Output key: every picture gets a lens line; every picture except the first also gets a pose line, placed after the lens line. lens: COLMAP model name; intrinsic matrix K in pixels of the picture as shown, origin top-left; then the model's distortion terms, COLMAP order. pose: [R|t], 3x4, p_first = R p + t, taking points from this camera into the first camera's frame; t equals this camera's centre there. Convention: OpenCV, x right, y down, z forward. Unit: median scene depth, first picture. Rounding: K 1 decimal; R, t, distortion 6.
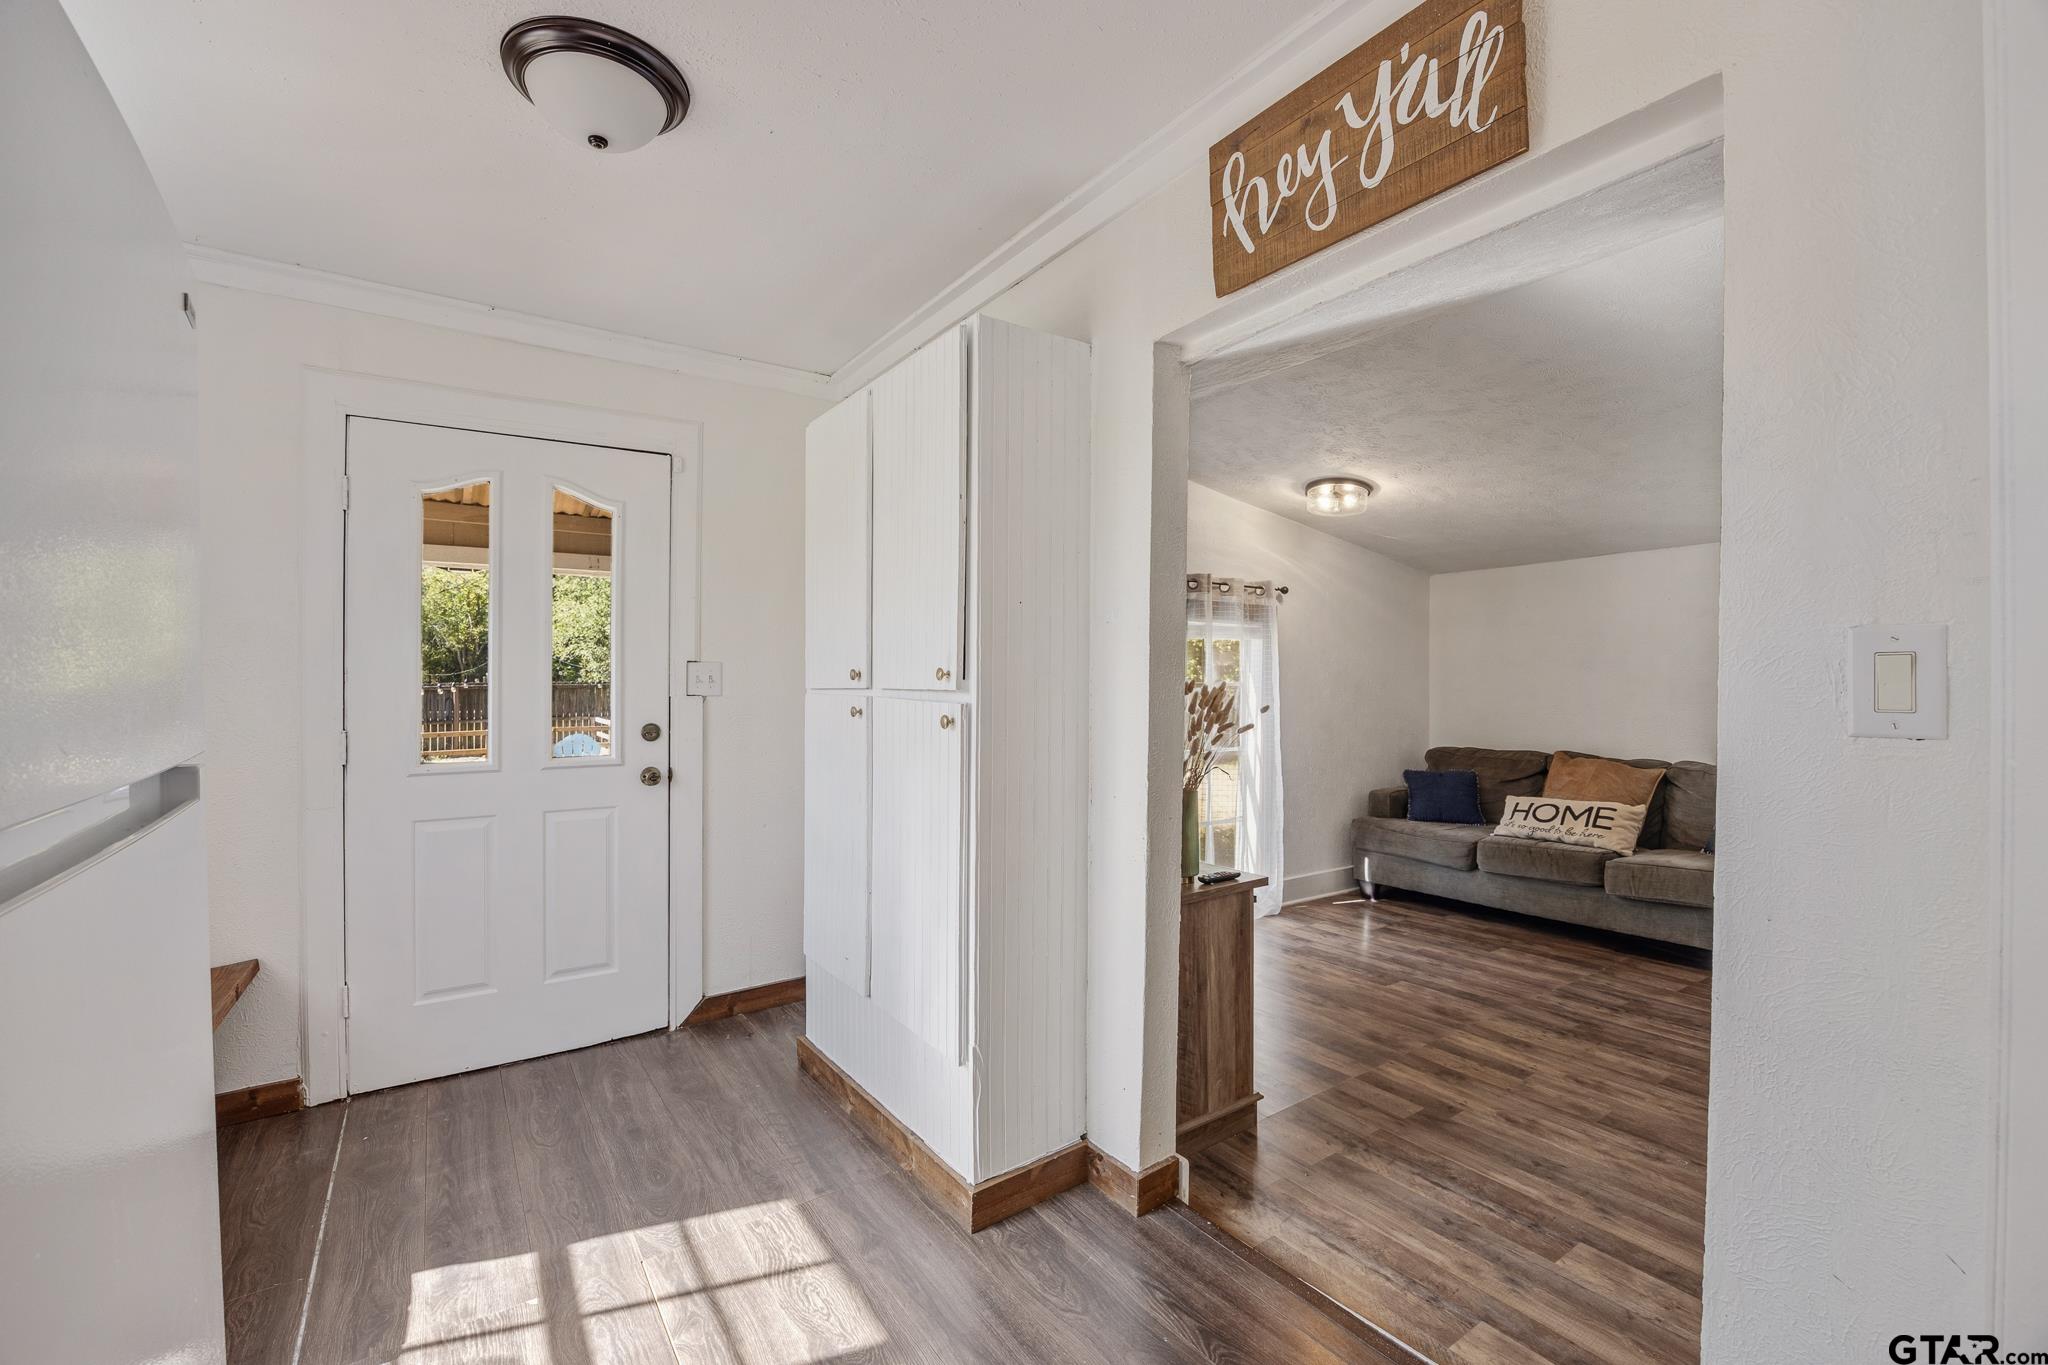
lens RADIAL K [[876.1, 0, 1032.3], [0, 876.1, 676.0], [0, 0, 1]] dist [-0.020163, 0.002328]
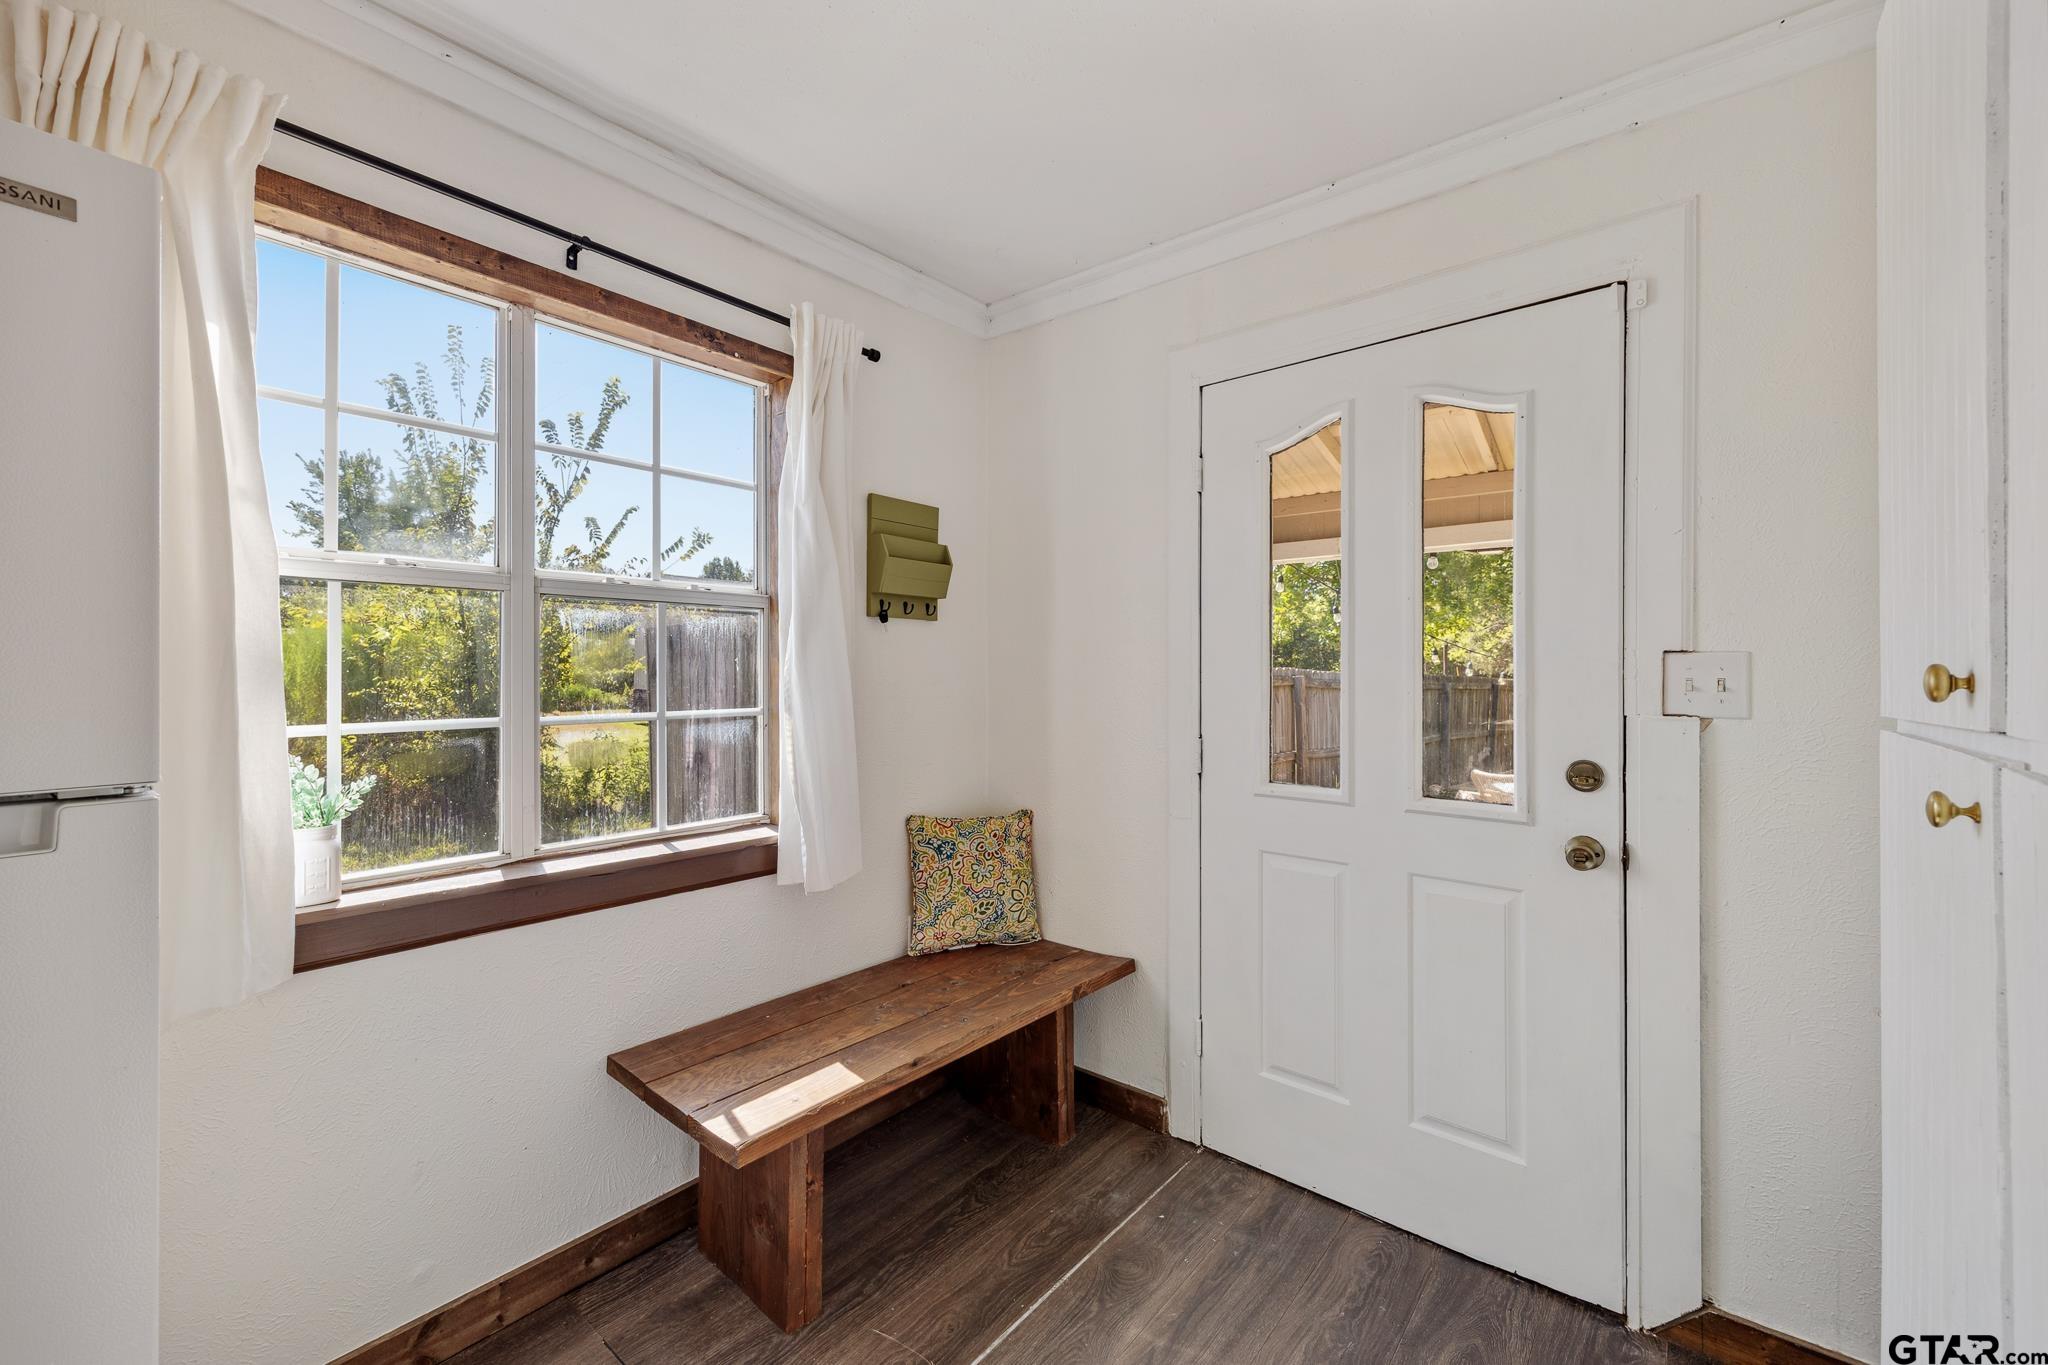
lens RADIAL K [[808.2, 0, 1031.0], [0, 808.2, 660.4], [0, 0, 1]] dist [0.004467, -0.002233]
pose [[0.275876, -0.010121, -0.961140, -0.024555], [-0.000922, 0.999941, -0.010794, -0.005463], [0.961193, 0.003864, 0.275850, 0.499267]]
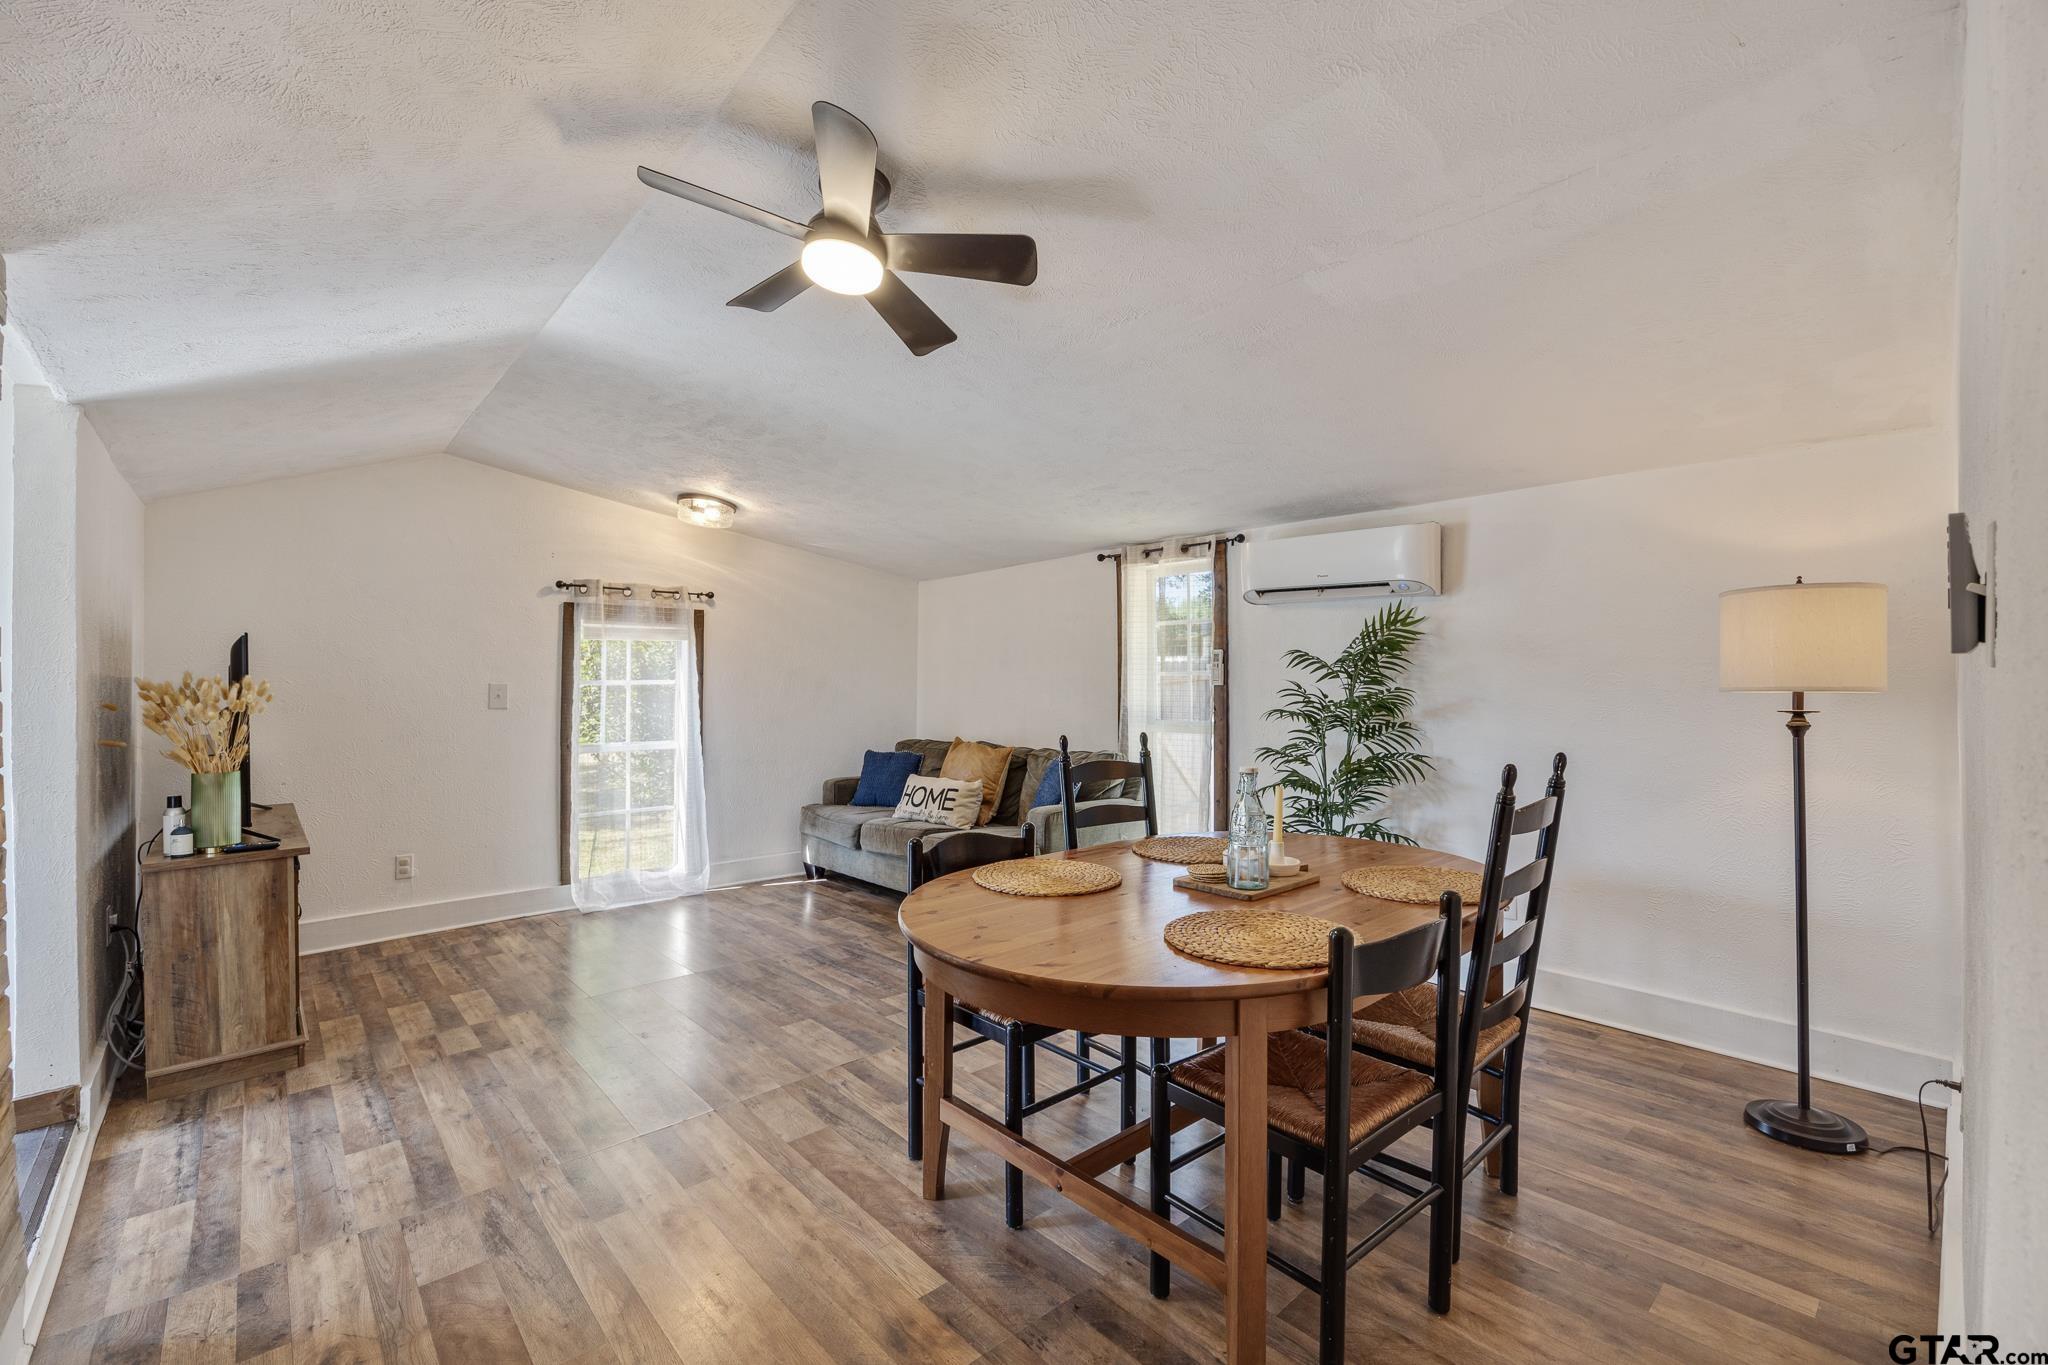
lens RADIAL K [[876.1, 0, 1027.4], [0, 876.1, 680.1], [0, 0, 1]] dist [-0.020163, 0.002328]
pose [[0.993290, -0.007101, 0.115434, 0.857609], [0.007194, 0.999974, -0.000392, 0.016053], [-0.115428, 0.001220, 0.993315, -0.180879]]
